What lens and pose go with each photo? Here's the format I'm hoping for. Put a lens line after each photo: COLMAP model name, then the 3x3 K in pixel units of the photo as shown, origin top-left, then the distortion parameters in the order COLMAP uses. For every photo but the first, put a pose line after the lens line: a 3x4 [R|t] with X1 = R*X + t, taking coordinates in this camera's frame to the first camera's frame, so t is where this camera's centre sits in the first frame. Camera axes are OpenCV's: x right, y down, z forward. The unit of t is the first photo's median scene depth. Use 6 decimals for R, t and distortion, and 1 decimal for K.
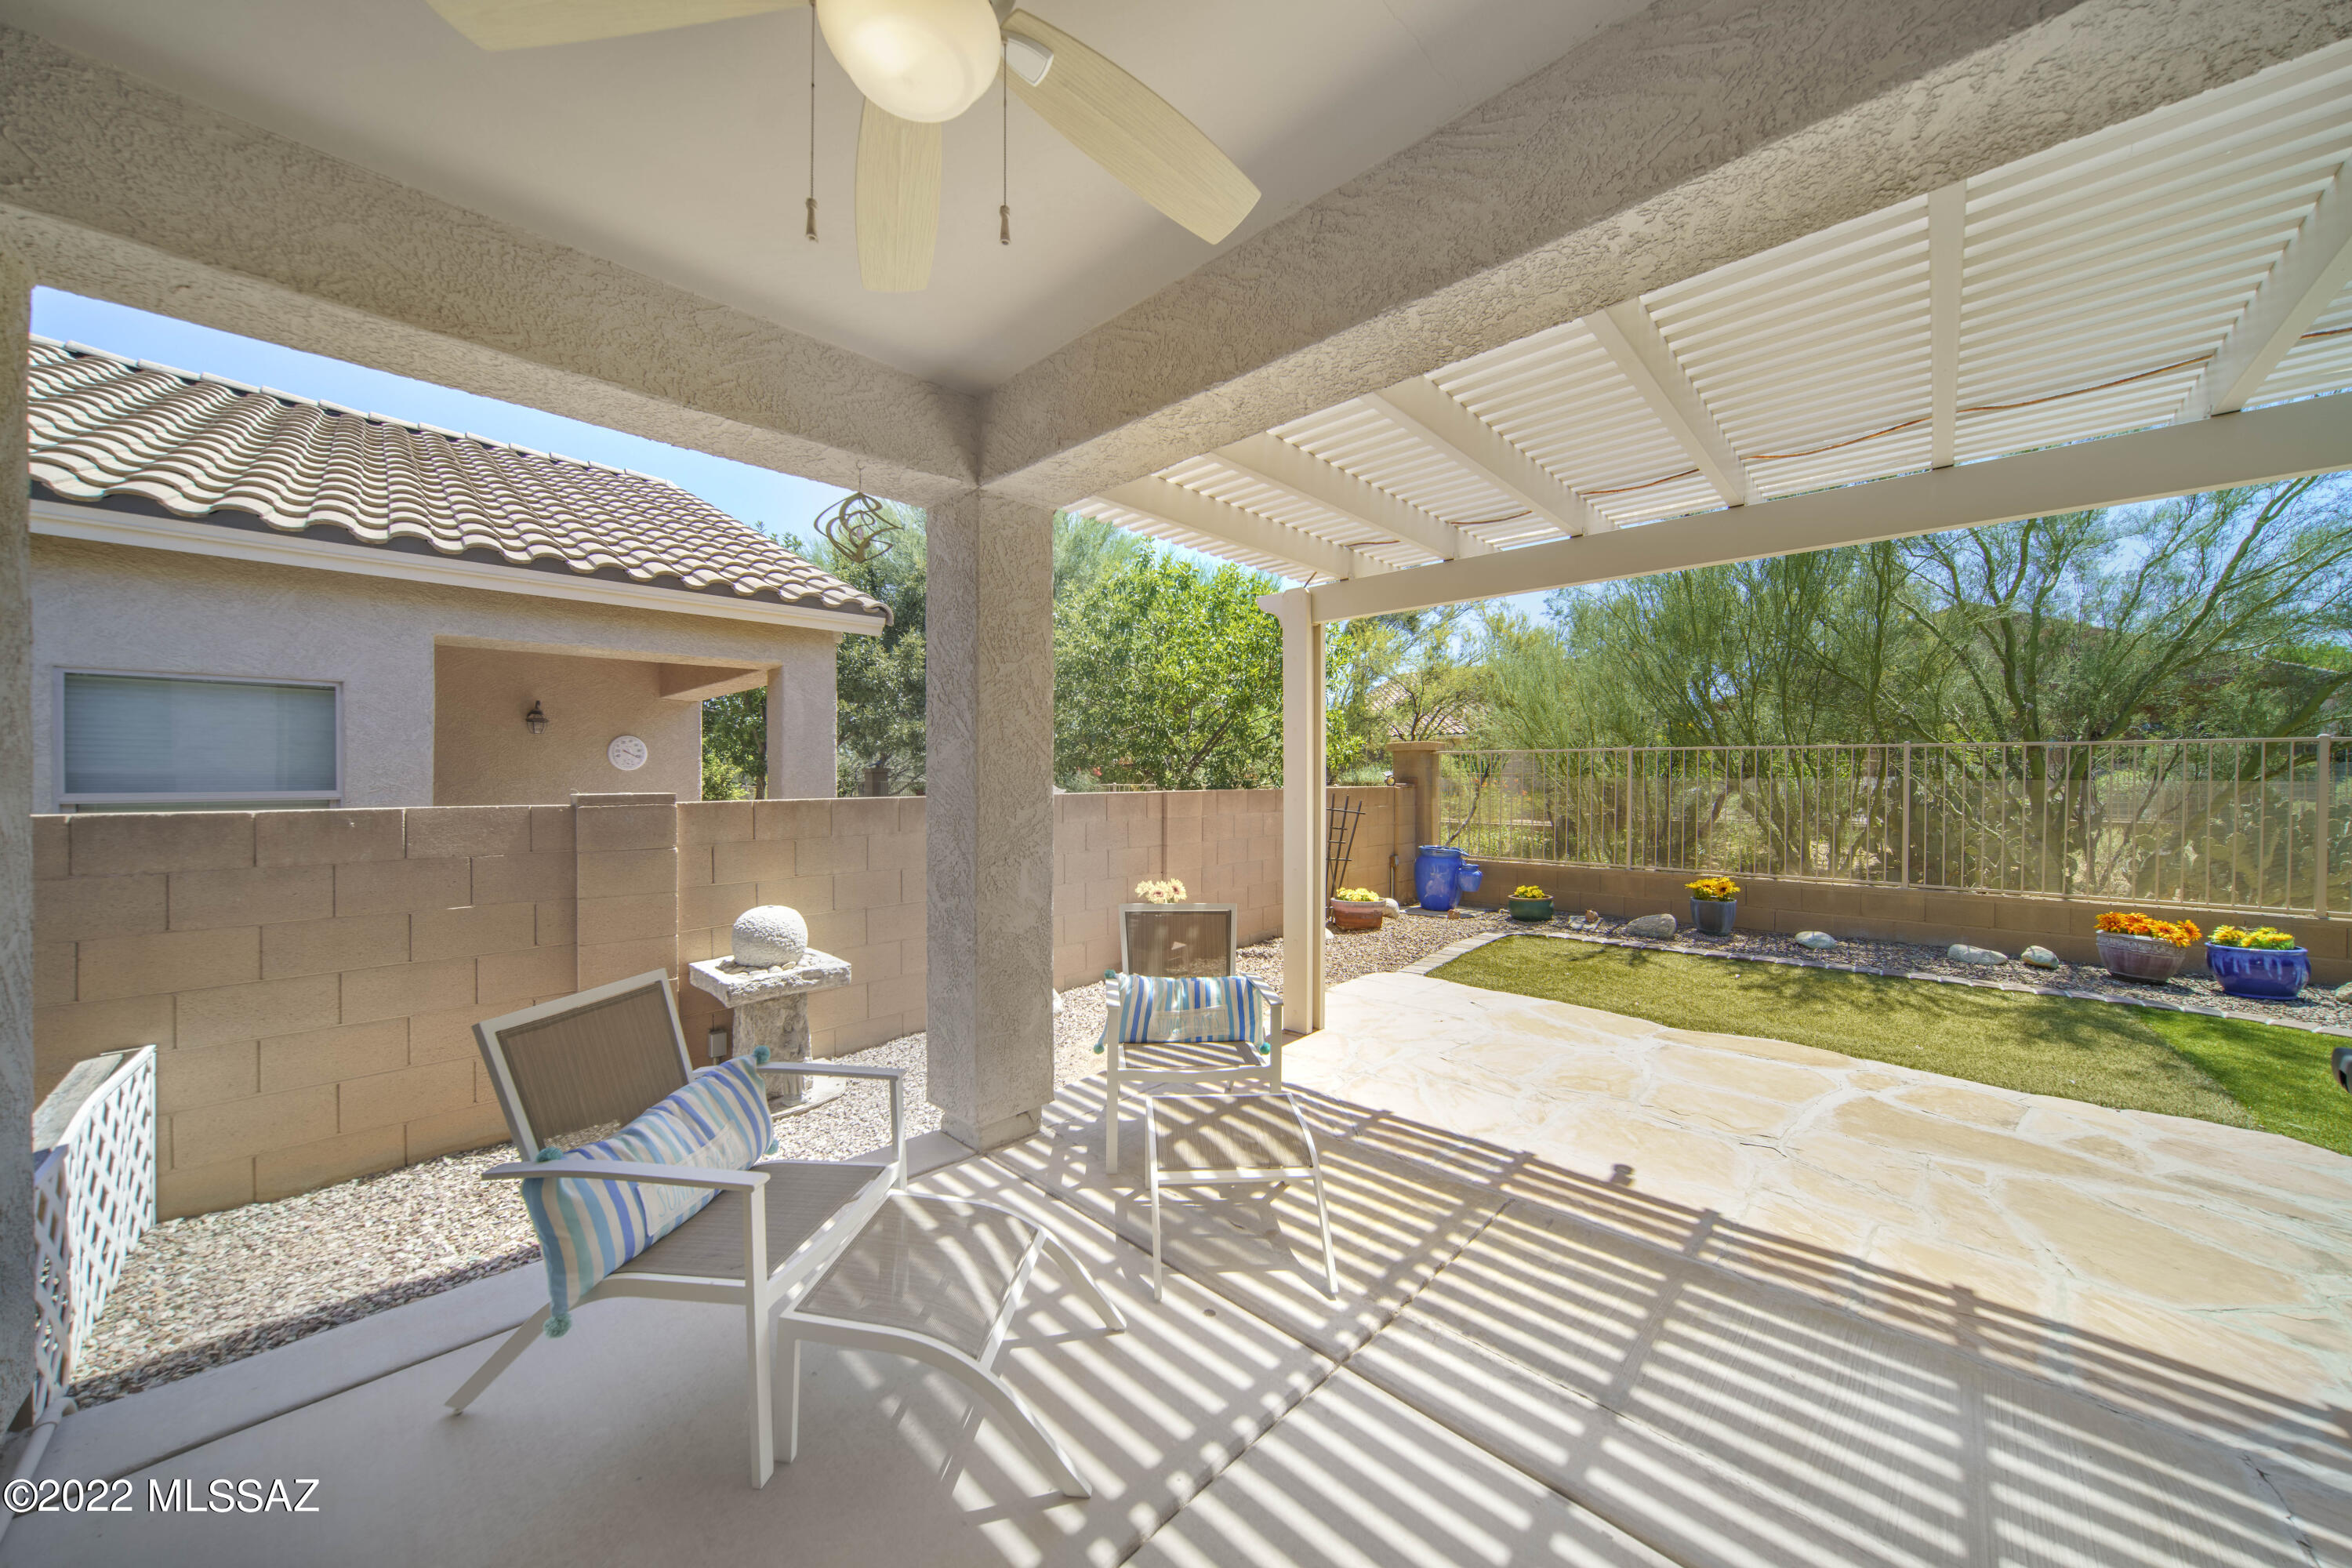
lens RADIAL K [[797.9, 0, 1170.2], [0, 797.9, 780.4], [0, 0, 1]] dist [-0.025681, 0.006512]
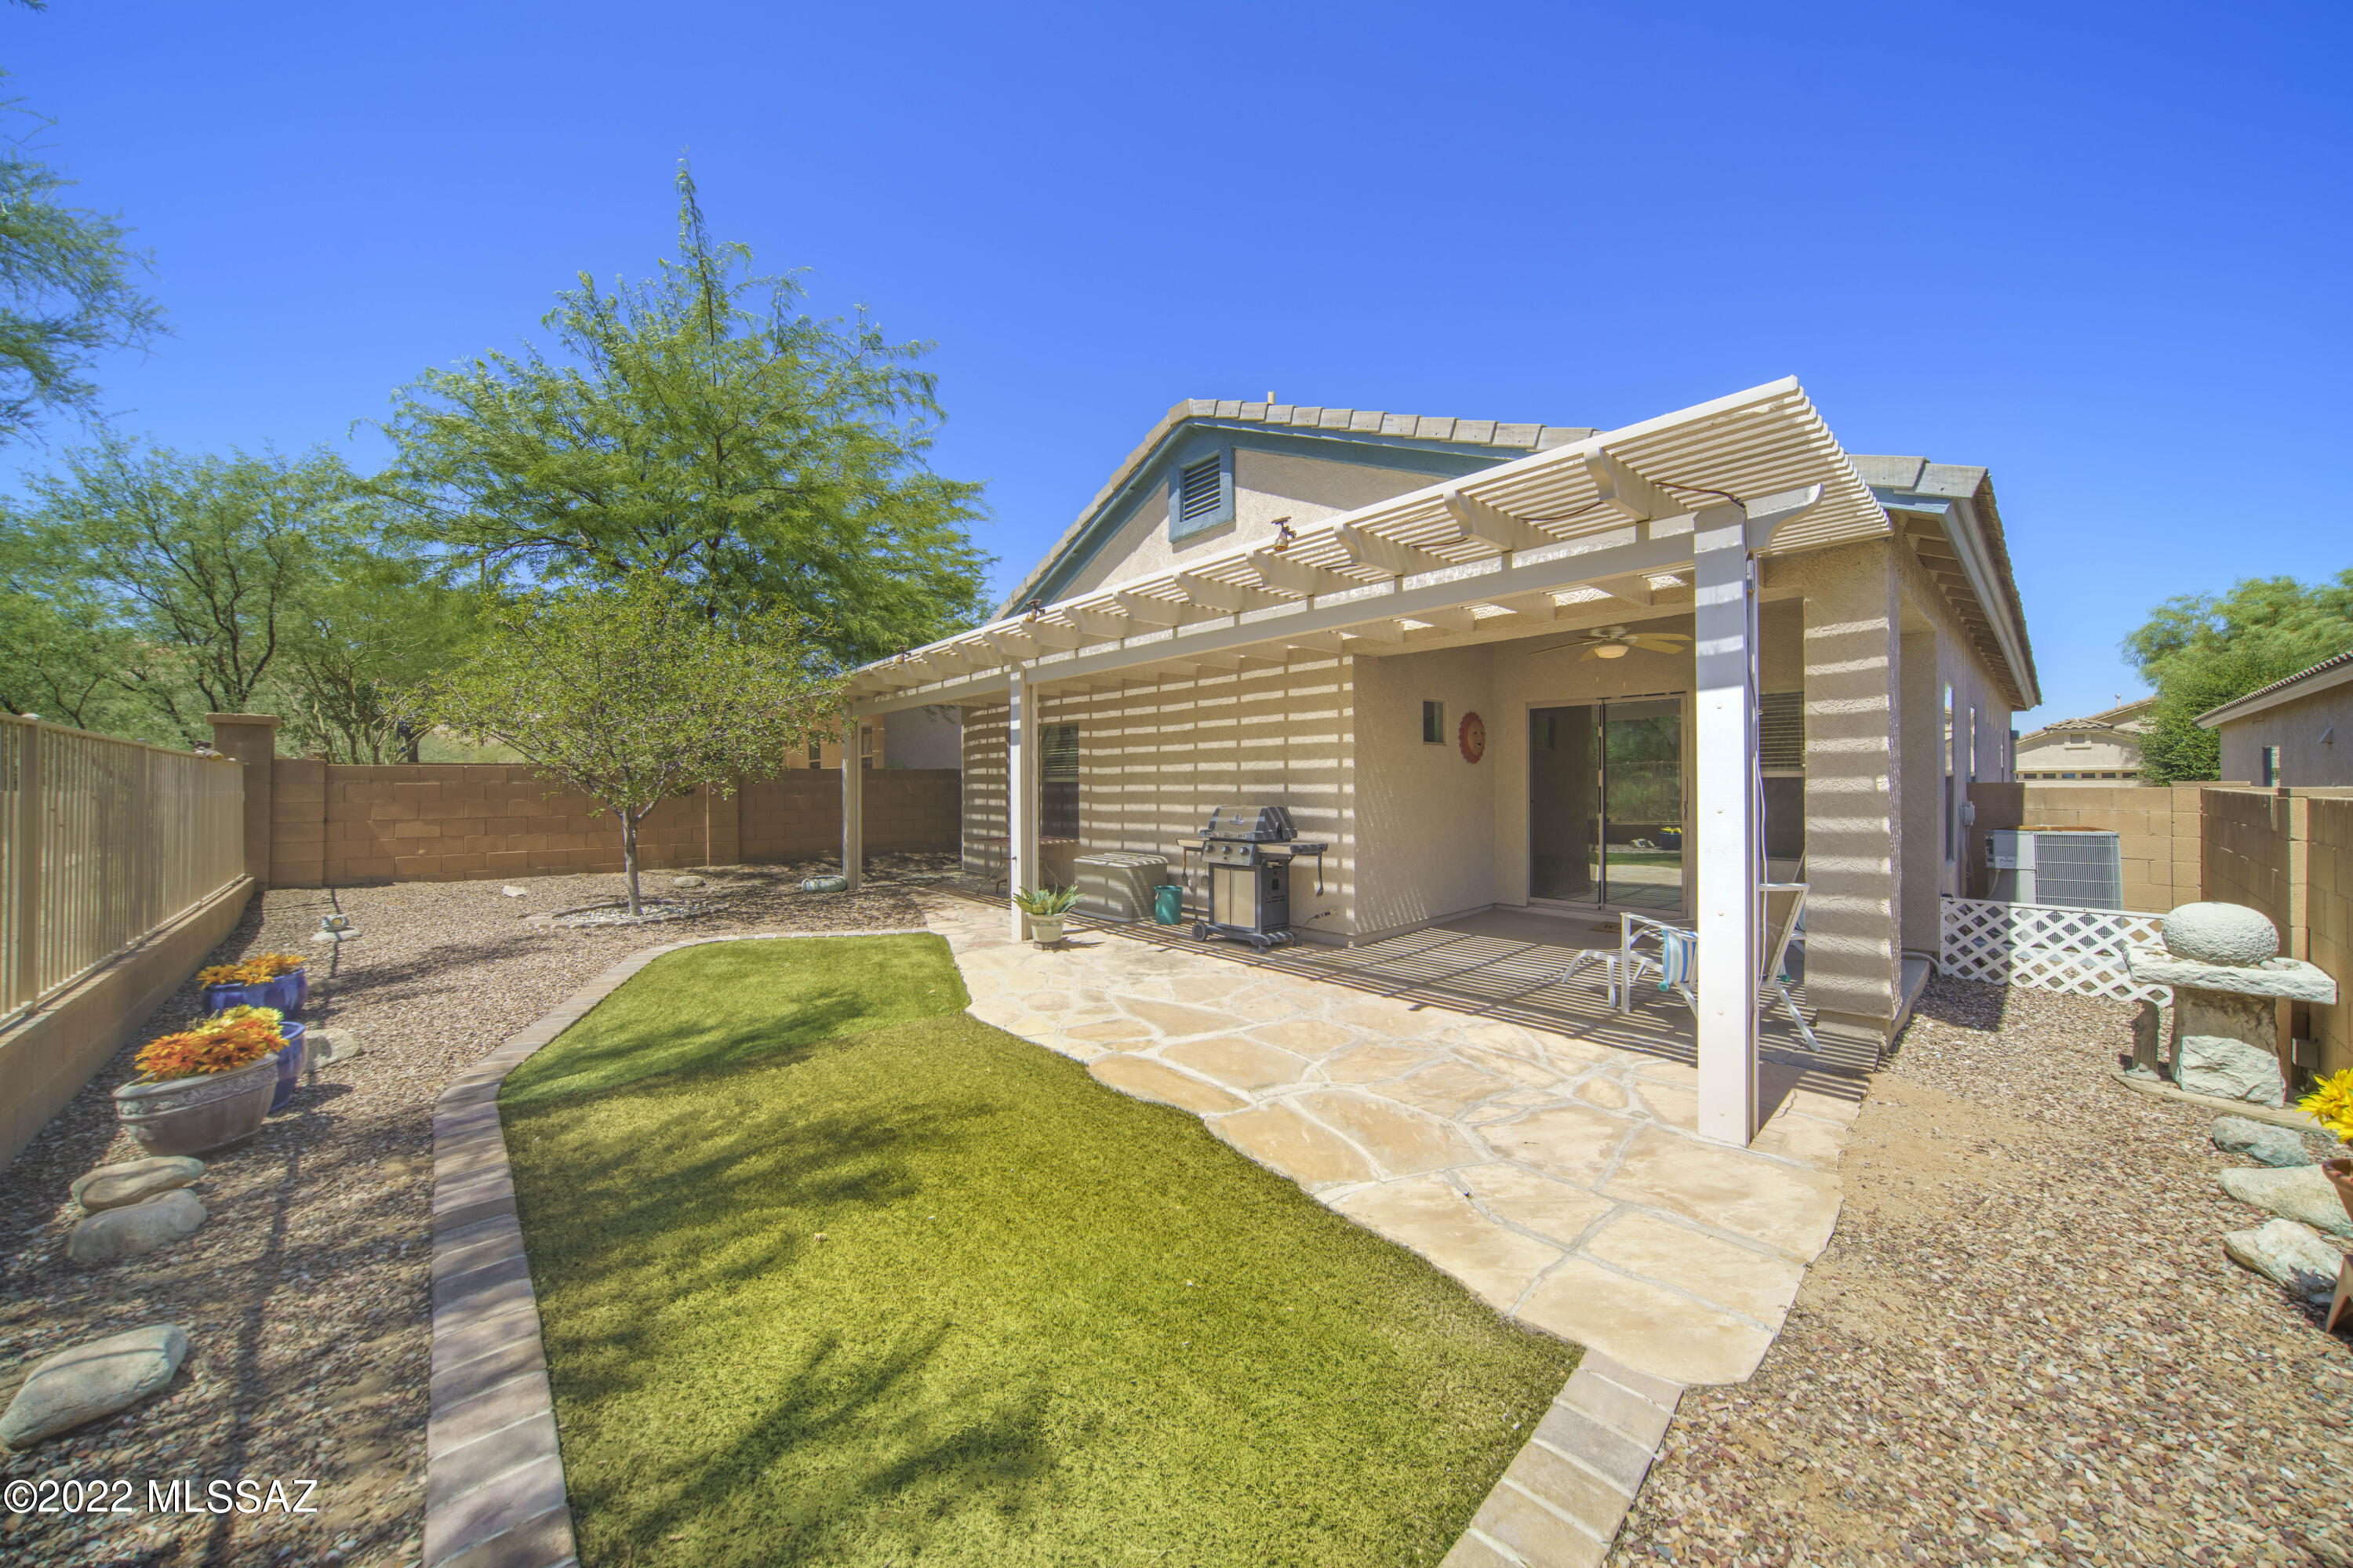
lens RADIAL K [[798.3, 0, 1170.7], [0, 798.3, 780.4], [0, 0, 1]] dist [-0.025681, 0.006512]
pose [[-0.996813, 0.007215, 0.079451, 1.169605], [0.007244, 0.999974, 0.000084, -0.001752], [-0.079448, 0.000659, -0.996839, 3.370778]]
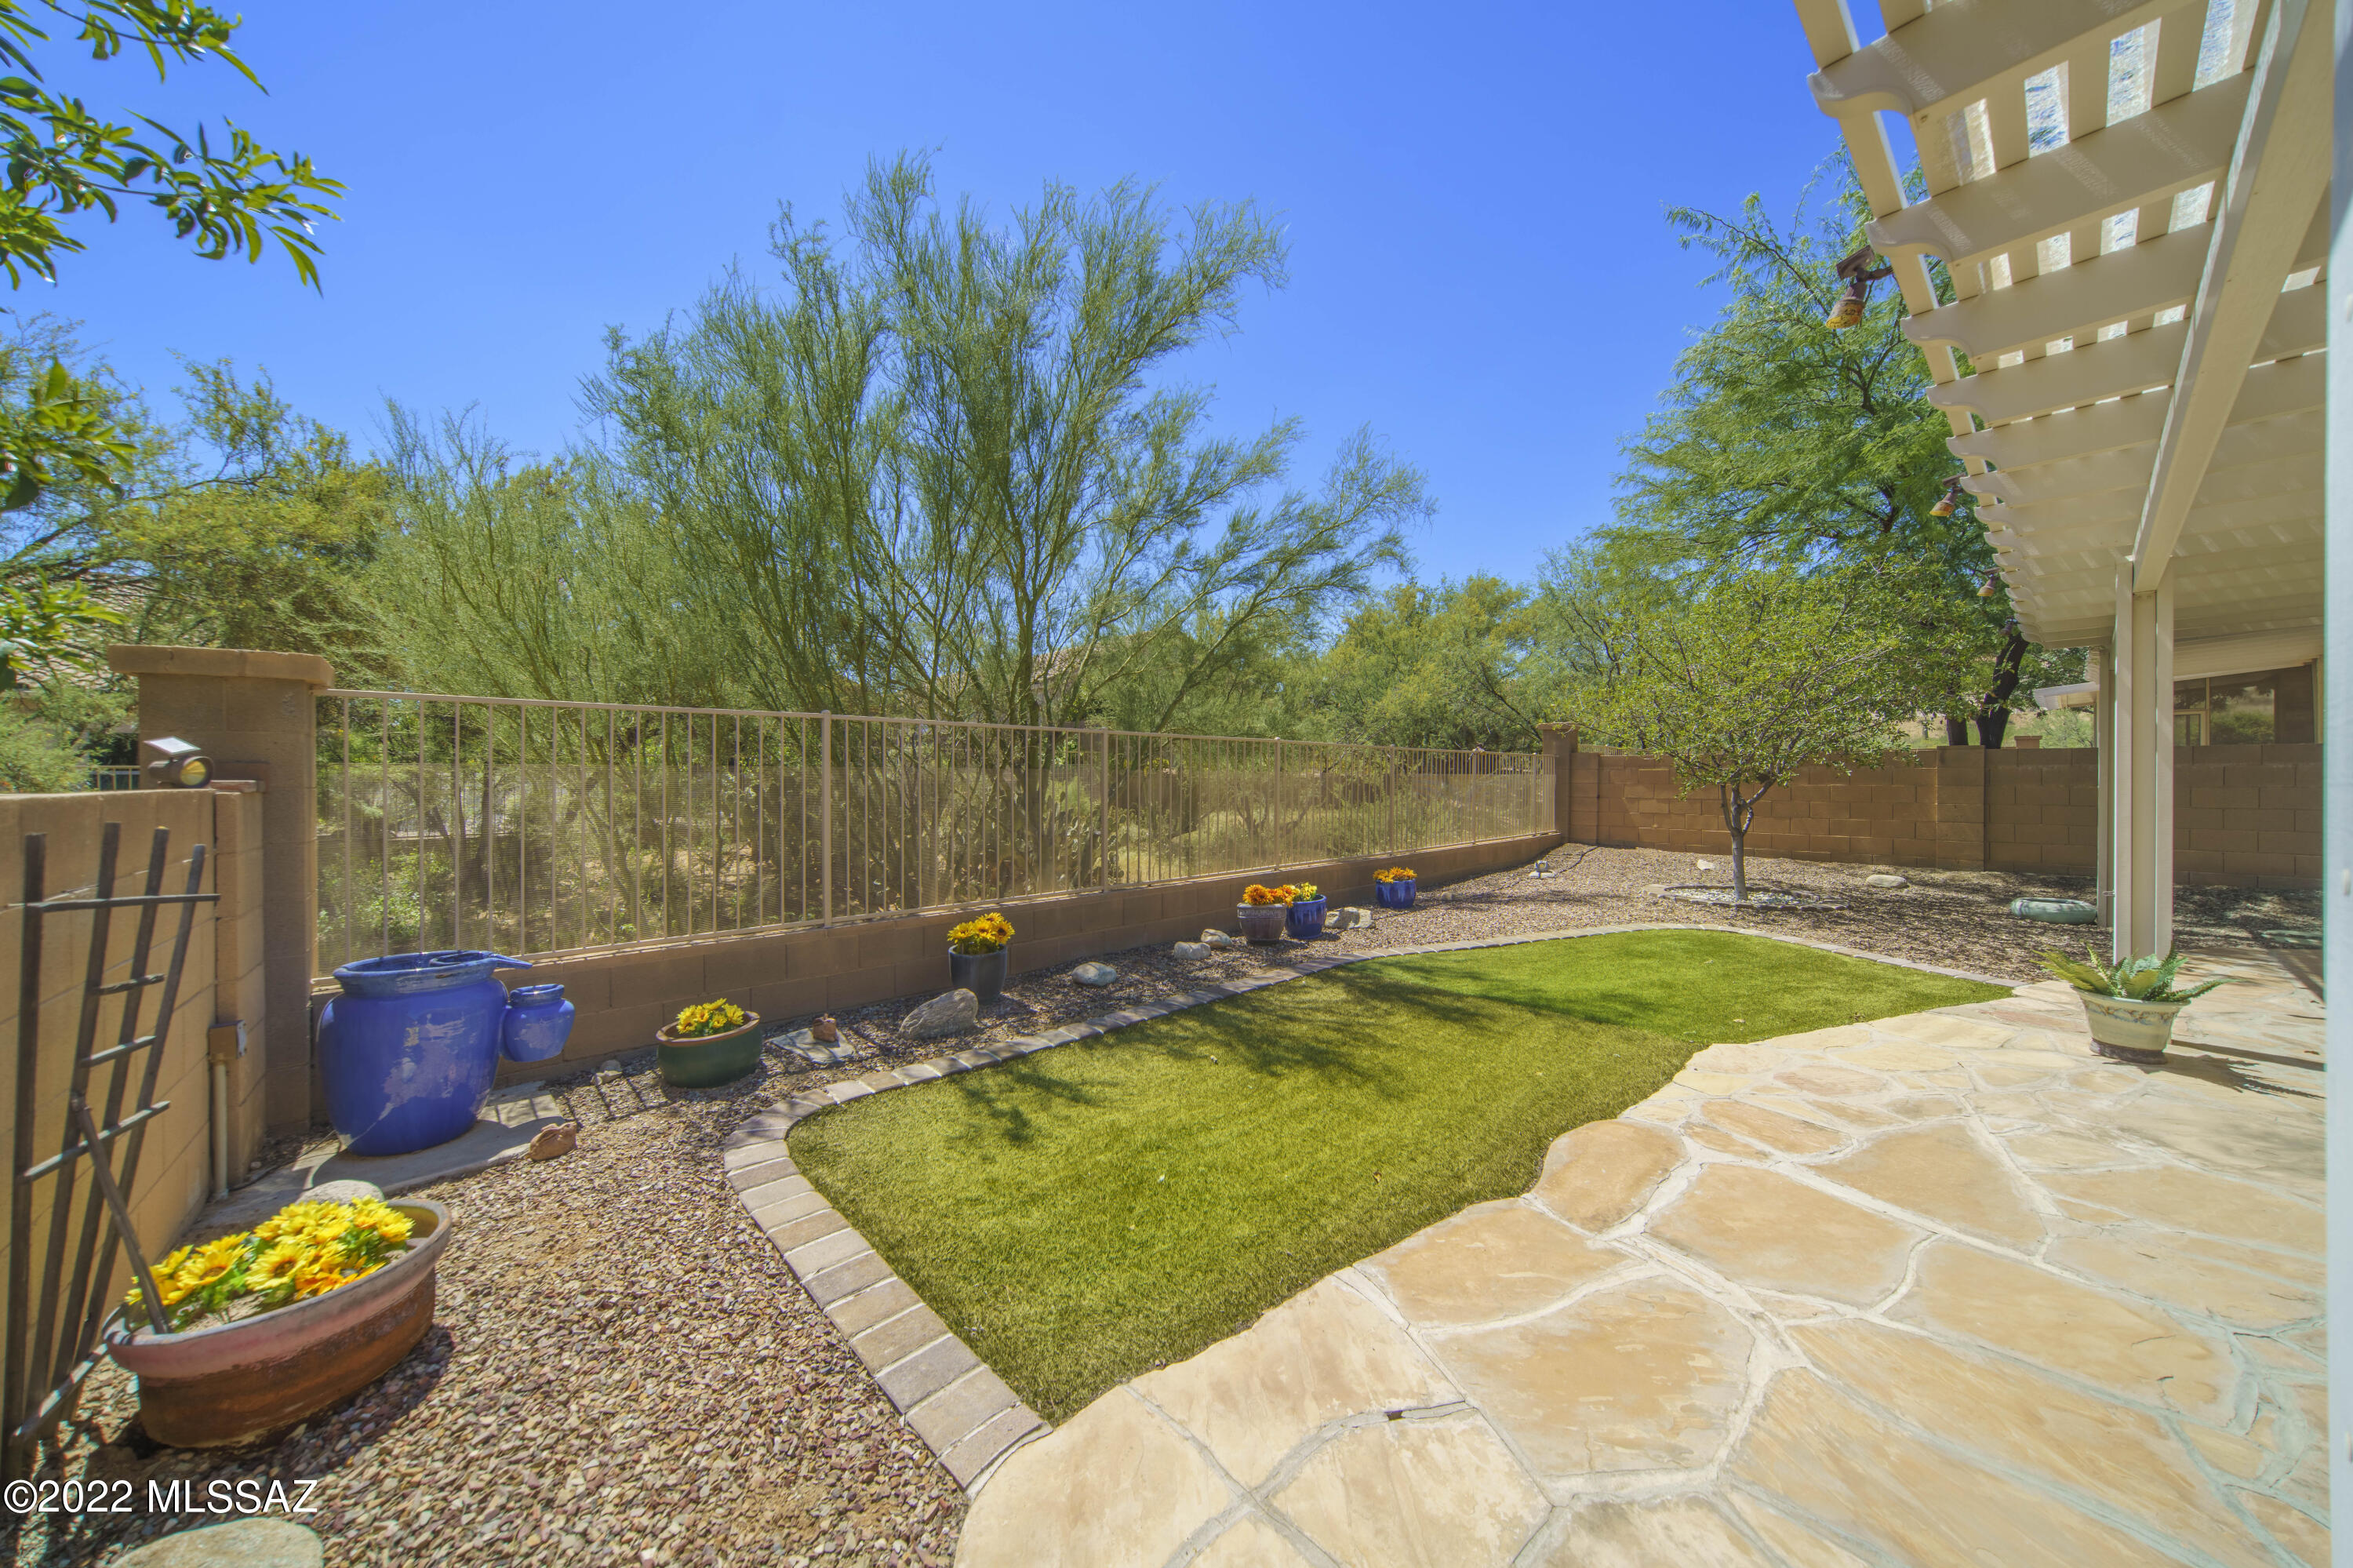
lens RADIAL K [[798.3, 0, 1170.7], [0, 798.3, 780.4], [0, 0, 1]] dist [-0.025681, 0.006512]
pose [[0.091108, -0.002541, 0.995838, 0.094474], [0.007393, 0.999971, 0.001875, 0.024563], [-0.995814, 0.007191, 0.091124, 2.315566]]
